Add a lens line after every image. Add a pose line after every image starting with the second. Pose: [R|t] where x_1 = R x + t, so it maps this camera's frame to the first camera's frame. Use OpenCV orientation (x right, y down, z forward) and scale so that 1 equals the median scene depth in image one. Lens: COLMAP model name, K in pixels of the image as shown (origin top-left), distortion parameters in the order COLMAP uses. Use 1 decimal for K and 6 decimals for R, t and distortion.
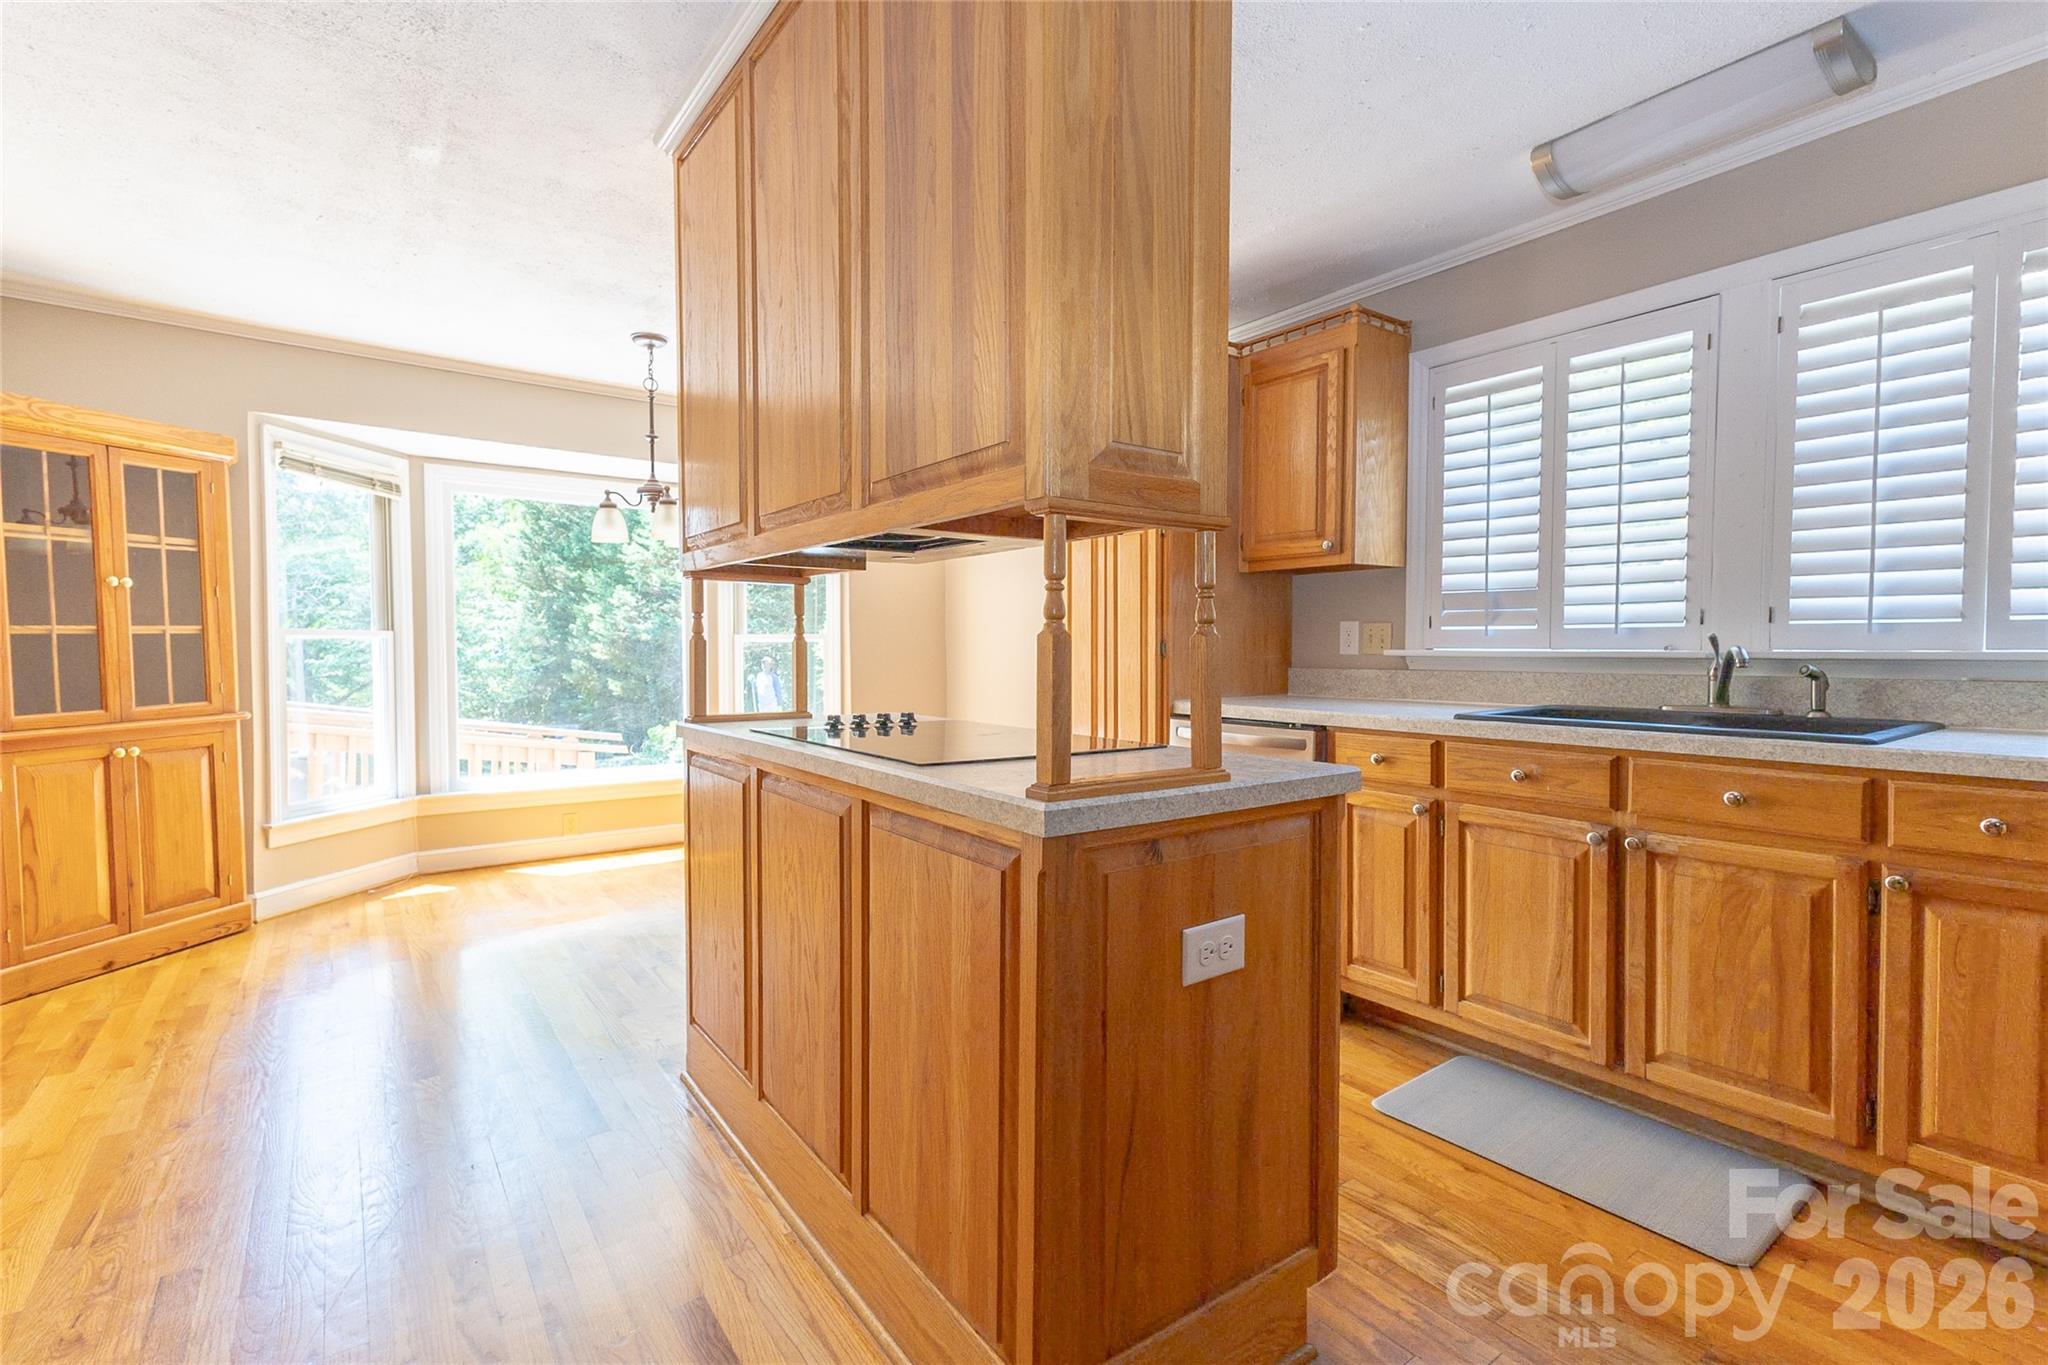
lens RADIAL K [[930.0, 0, 1032.0], [0, 930.0, 677.5], [0, 0, 1]] dist [0.023090, -0.006059]
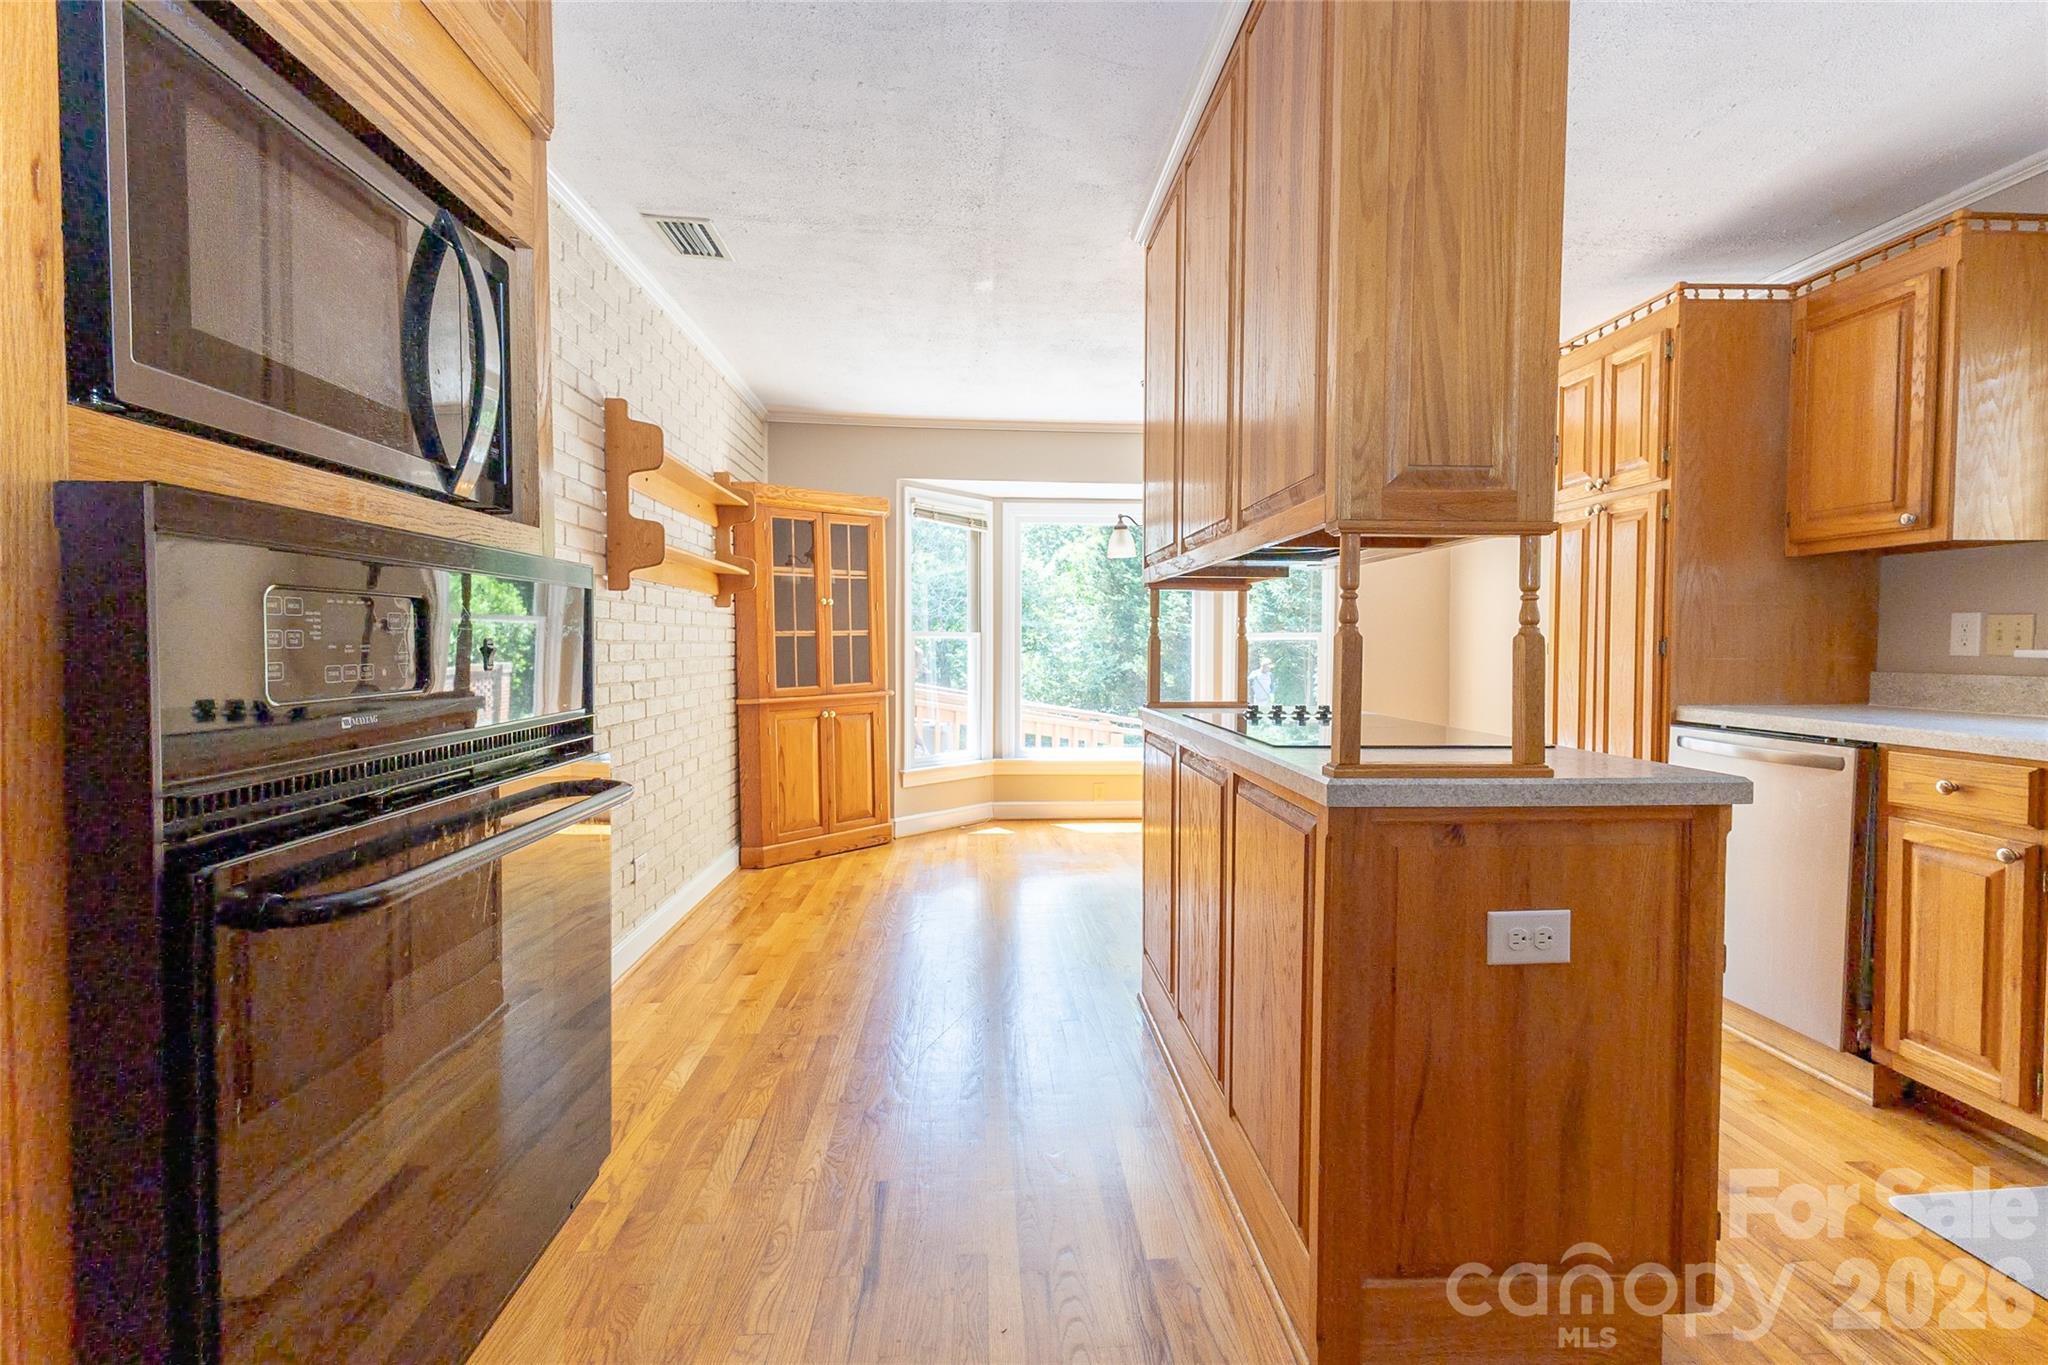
lens RADIAL K [[930.0, 0, 1056.9], [0, 930.0, 678.4], [0, 0, 1]] dist [0.023090, -0.006059]
pose [[0.851332, 0.020881, -0.524212, 0.138090], [-0.018796, 0.999780, 0.009299, 0.001097], [0.524291, 0.001937, 0.851537, -0.080658]]
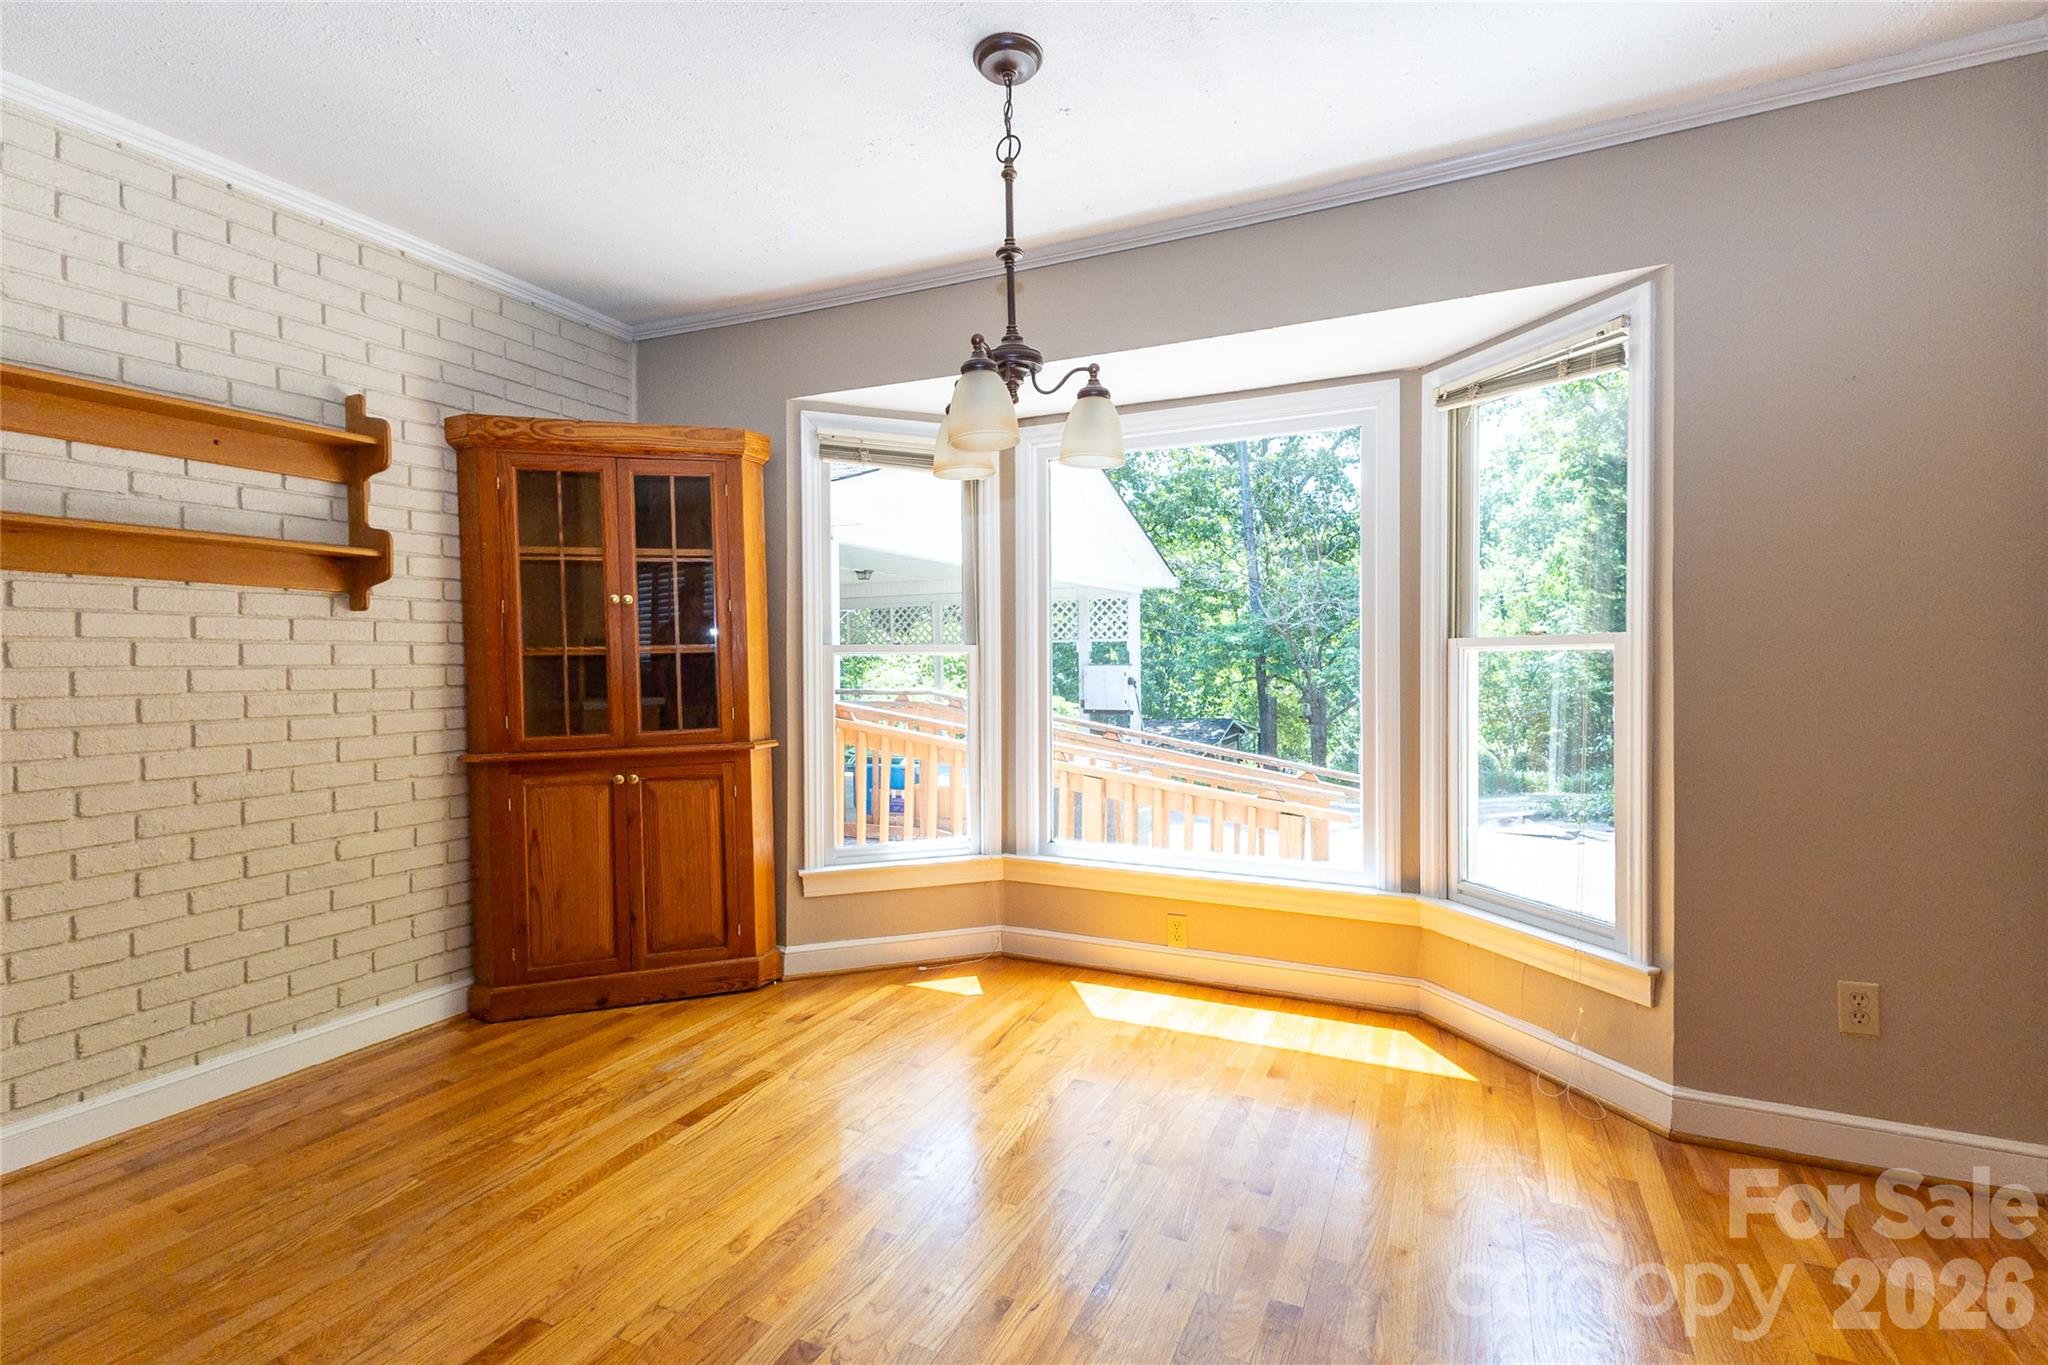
lens RADIAL K [[930.0, 0, 1023.2], [0, 930.0, 672.4], [0, 0, 1]] dist [0.023090, -0.006059]
pose [[0.471099, 0.009385, -0.882030, 0.054273], [-0.021198, 0.999775, -0.000684, -0.036752], [0.881825, 0.019020, 0.471192, 0.943026]]
